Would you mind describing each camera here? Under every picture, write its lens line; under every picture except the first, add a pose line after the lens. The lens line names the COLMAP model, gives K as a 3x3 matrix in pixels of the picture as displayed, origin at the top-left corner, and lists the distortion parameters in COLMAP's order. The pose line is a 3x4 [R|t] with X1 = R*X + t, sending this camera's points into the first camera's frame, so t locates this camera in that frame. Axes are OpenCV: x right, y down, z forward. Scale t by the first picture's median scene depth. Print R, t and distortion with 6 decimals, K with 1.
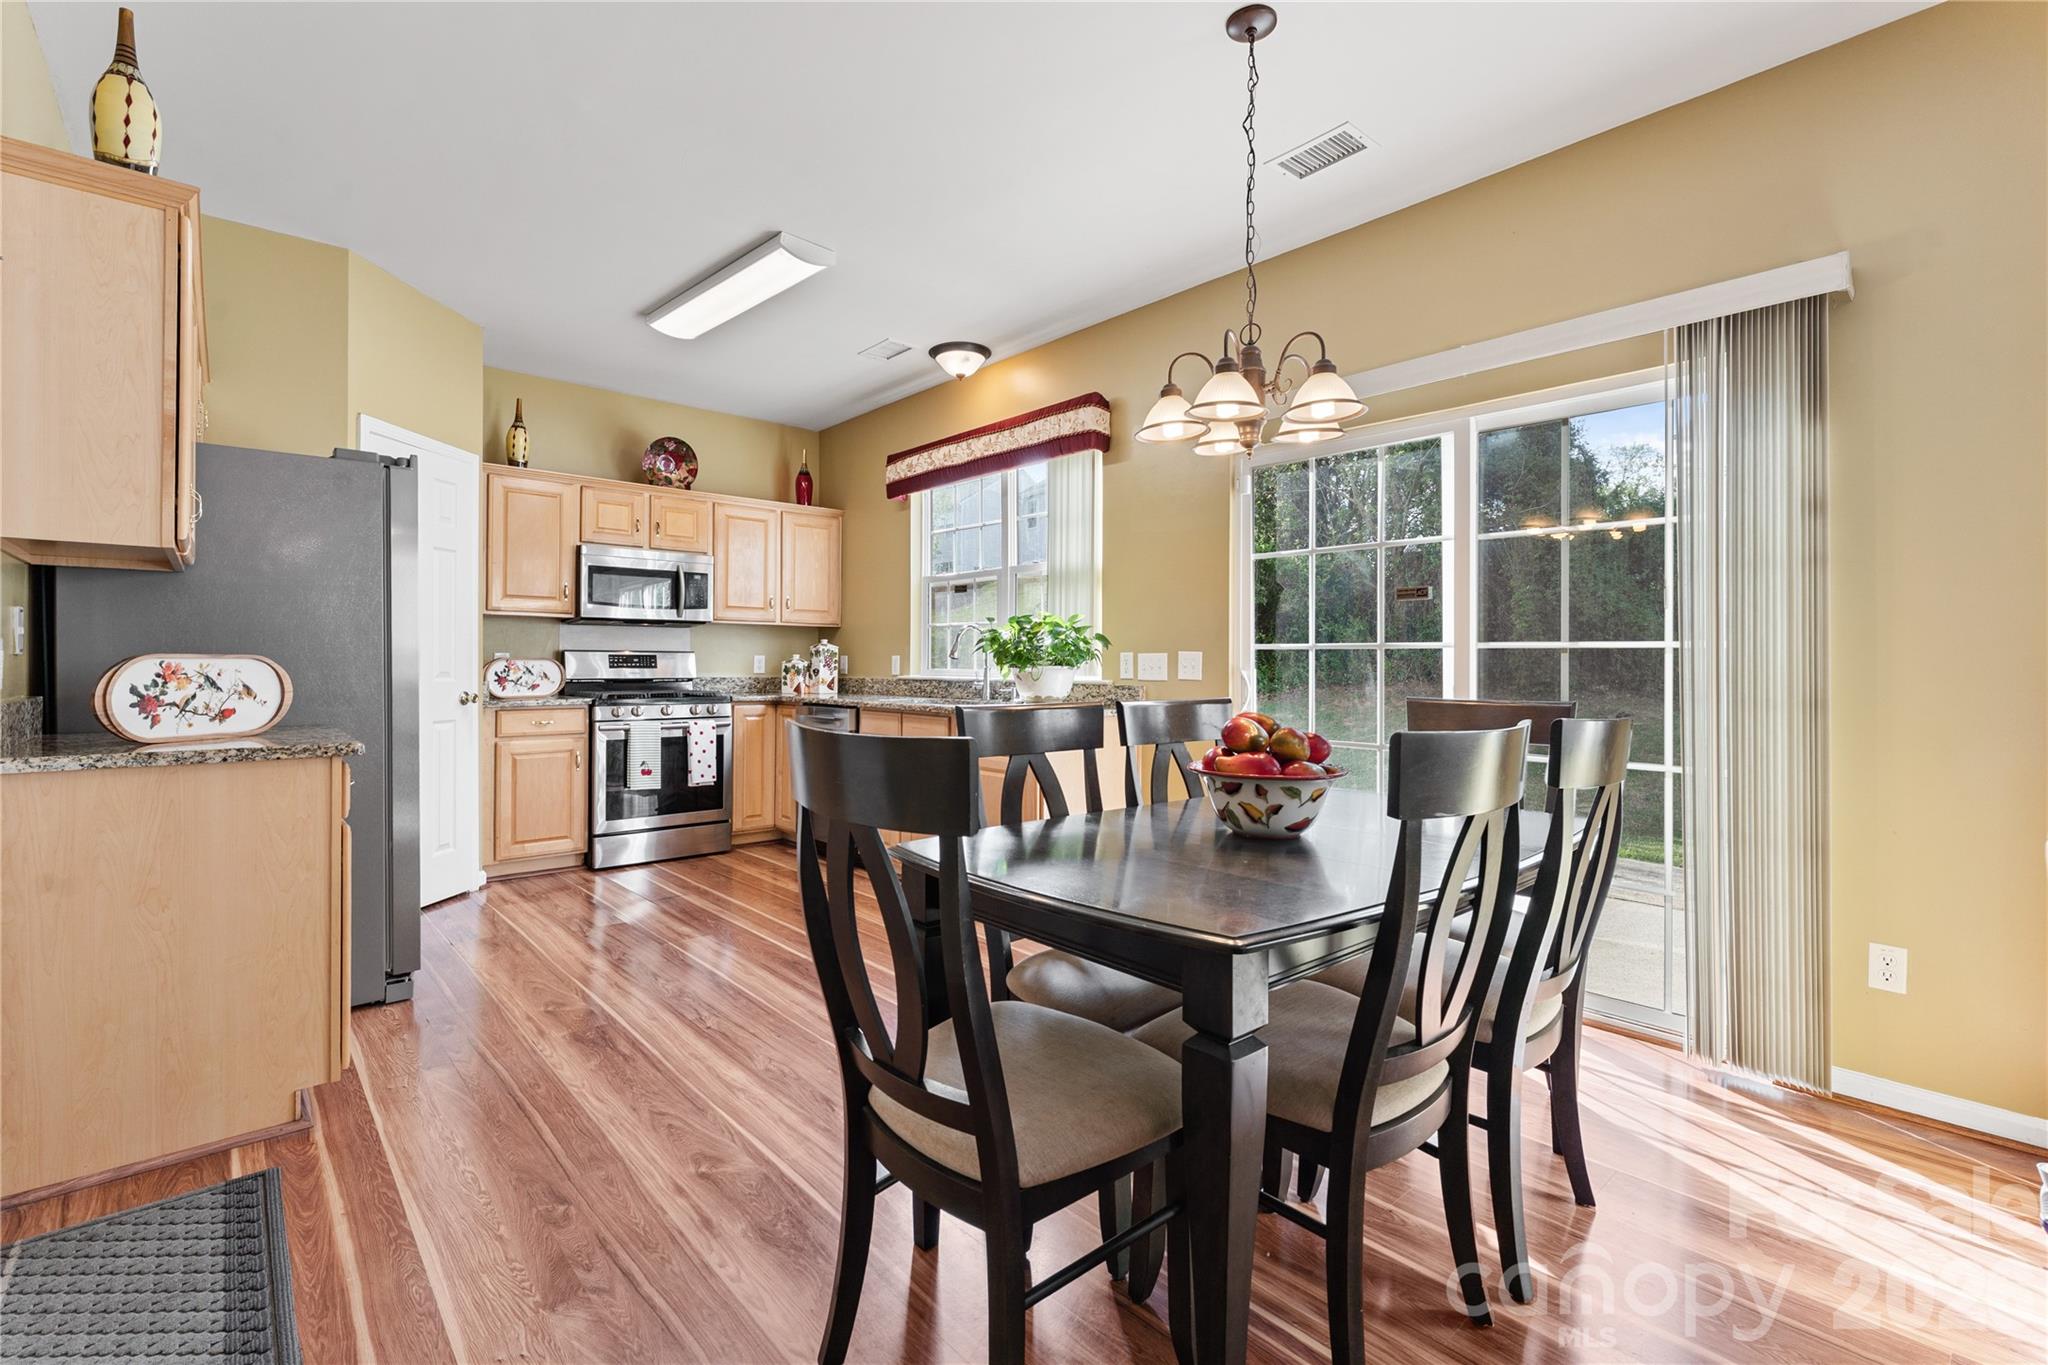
lens RADIAL K [[879.7, 0, 1018.4], [0, 879.7, 657.0], [0, 0, 1]] dist [-0.004920, 0.002251]
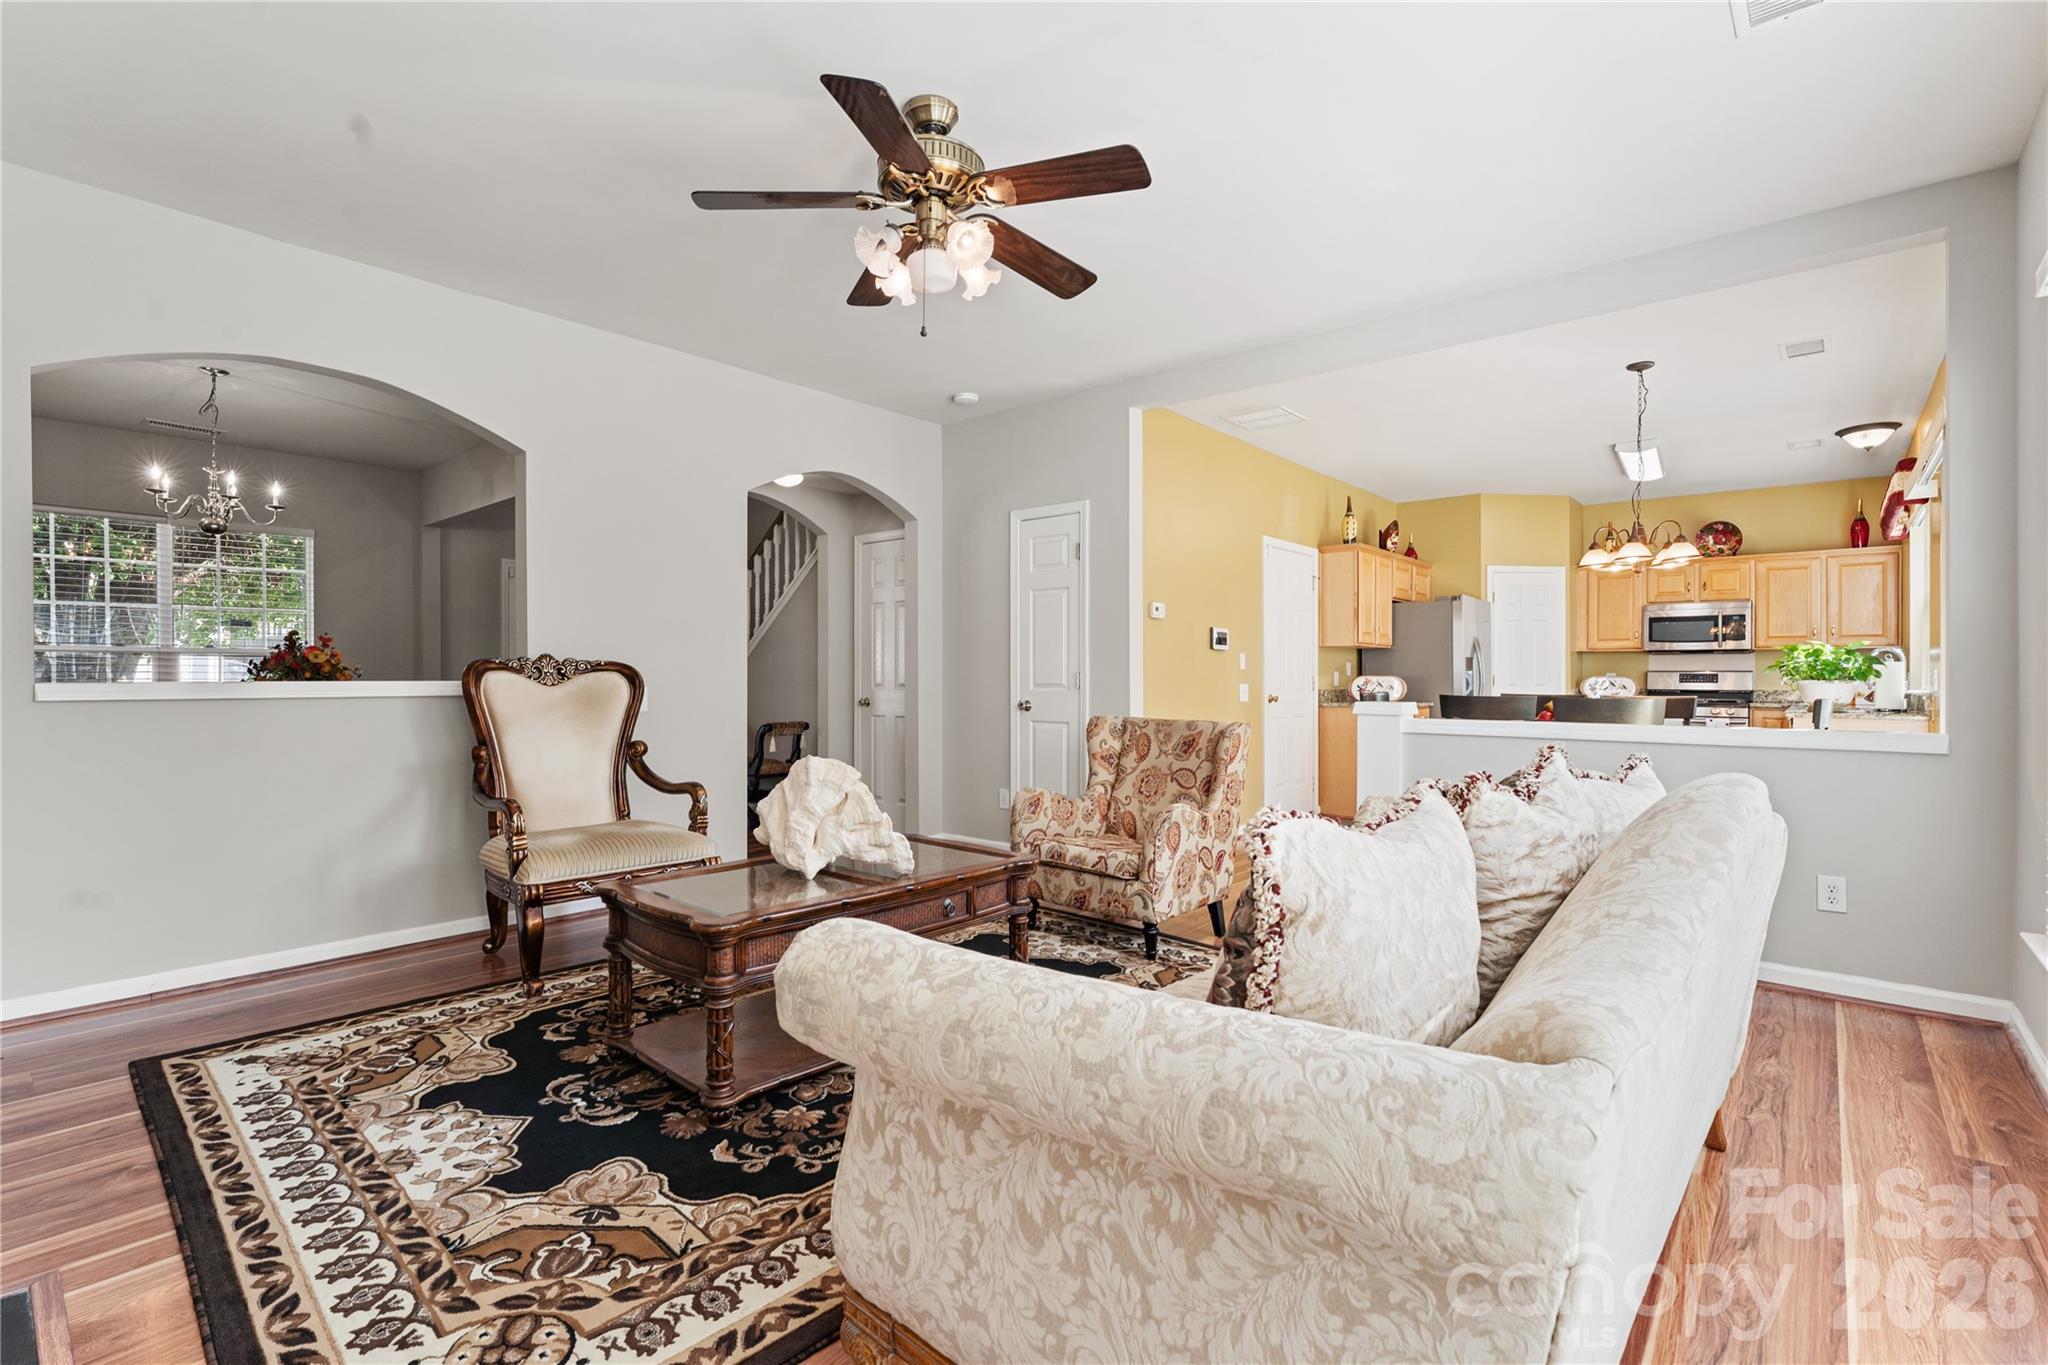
lens RADIAL K [[932.3, 0, 1030.4], [0, 932.3, 679.3], [0, 0, 1]] dist [-0.000935, 0.001092]
pose [[0.136588, 0.000544, -0.990628, 1.029652], [0.003251, 0.999994, 0.000998, 0.001519], [0.990623, -0.003357, 0.136585, -0.337291]]
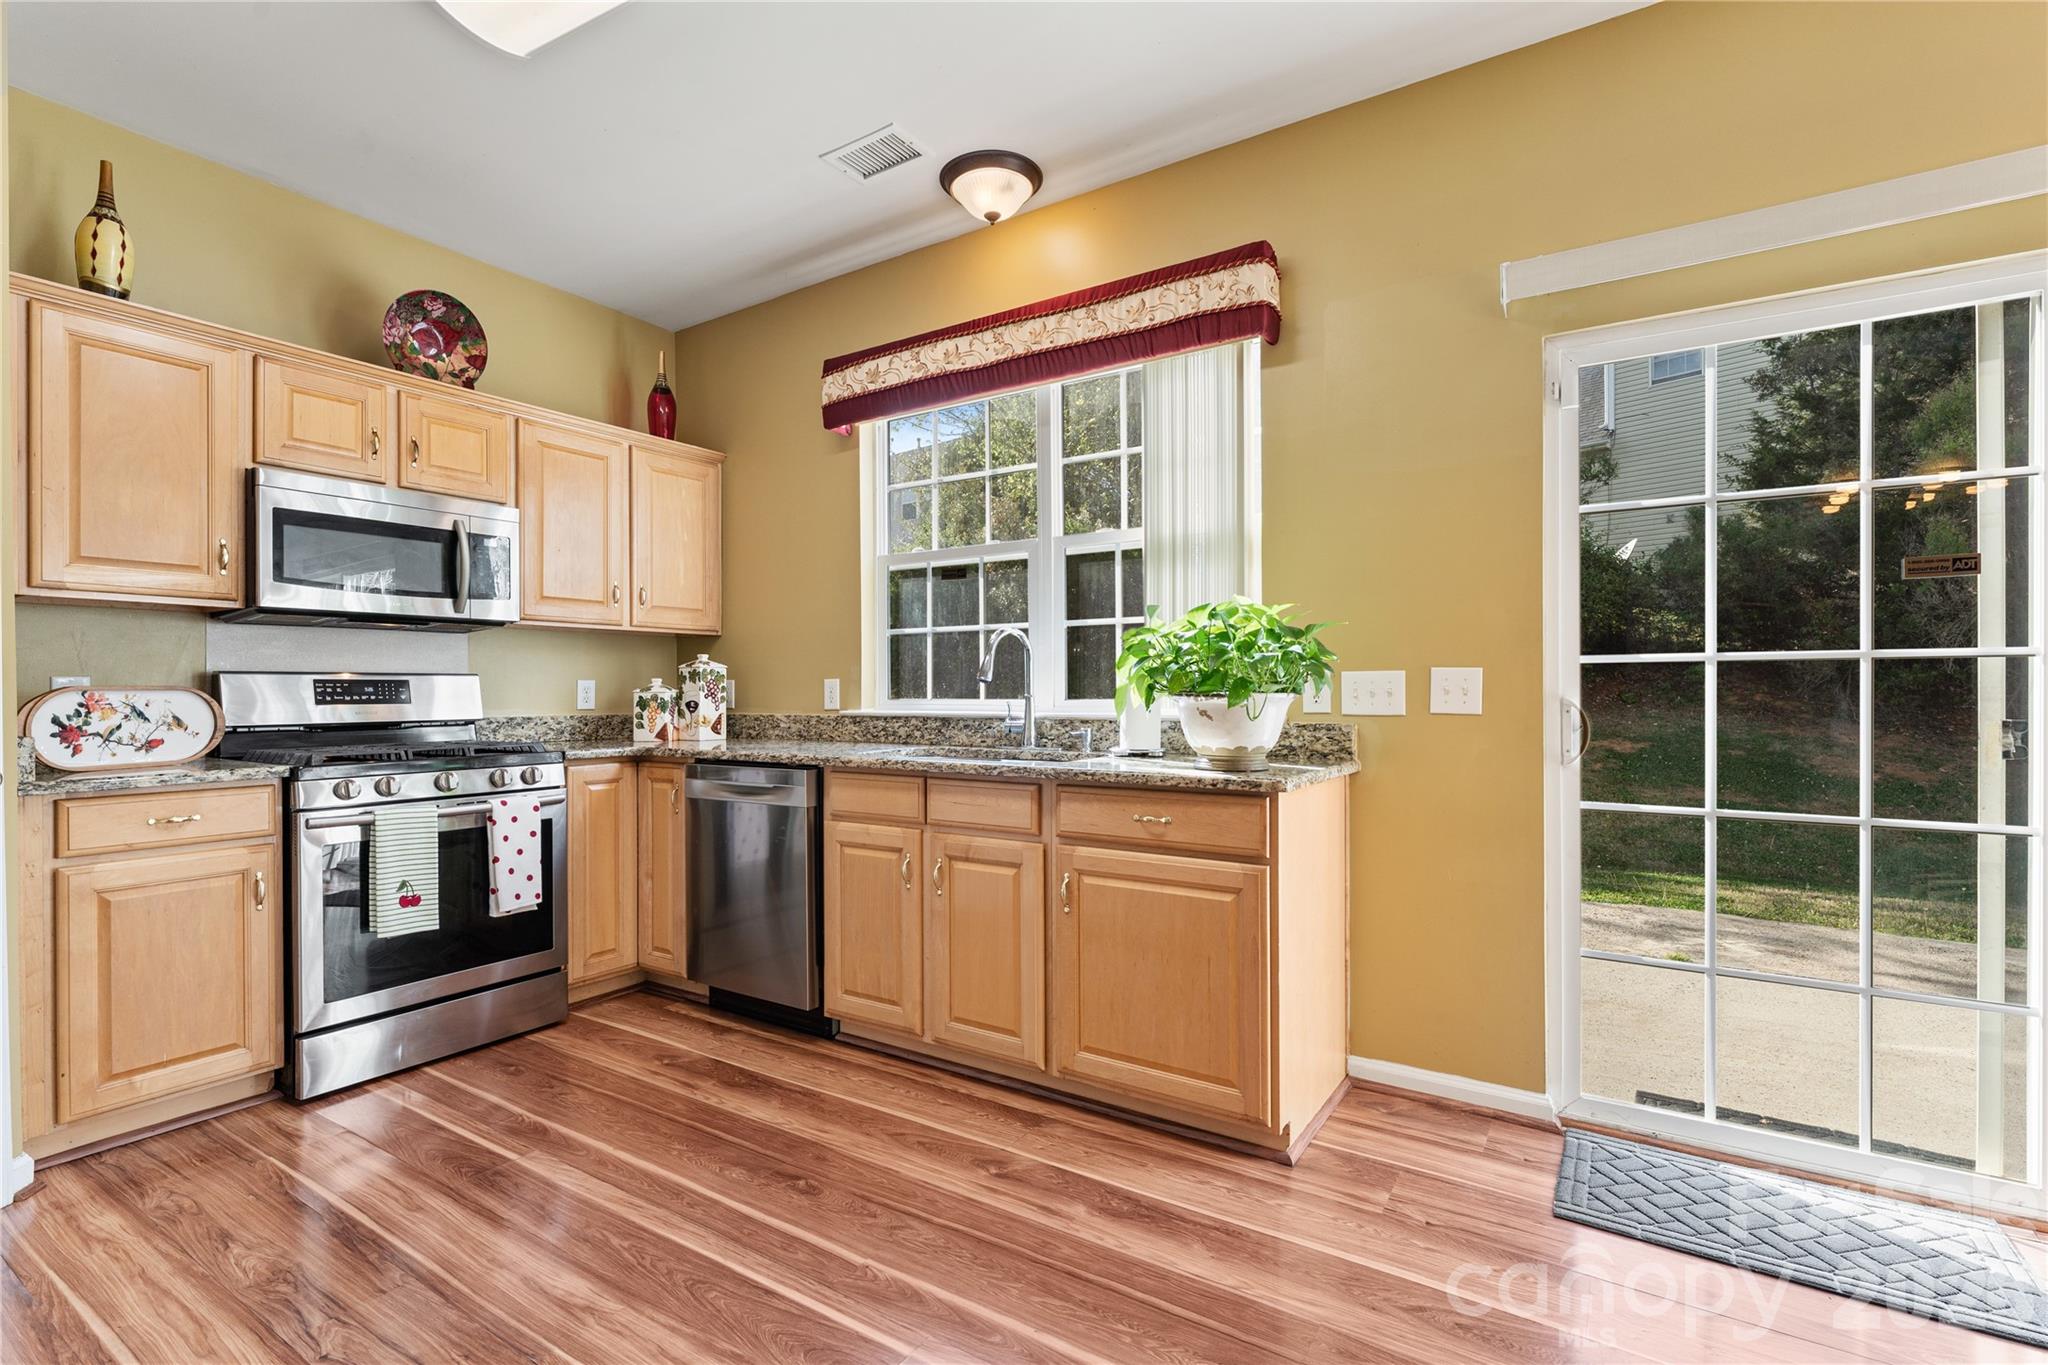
lens RADIAL K [[932.3, 0, 1019.6], [0, 932.3, 688.0], [0, 0, 1]] dist [-0.000935, 0.001092]
pose [[0.966975, -0.007868, 0.254748, -0.204957], [0.006250, 0.999955, 0.007161, 0.001008], [-0.254793, -0.005332, 0.966981, 0.355619]]
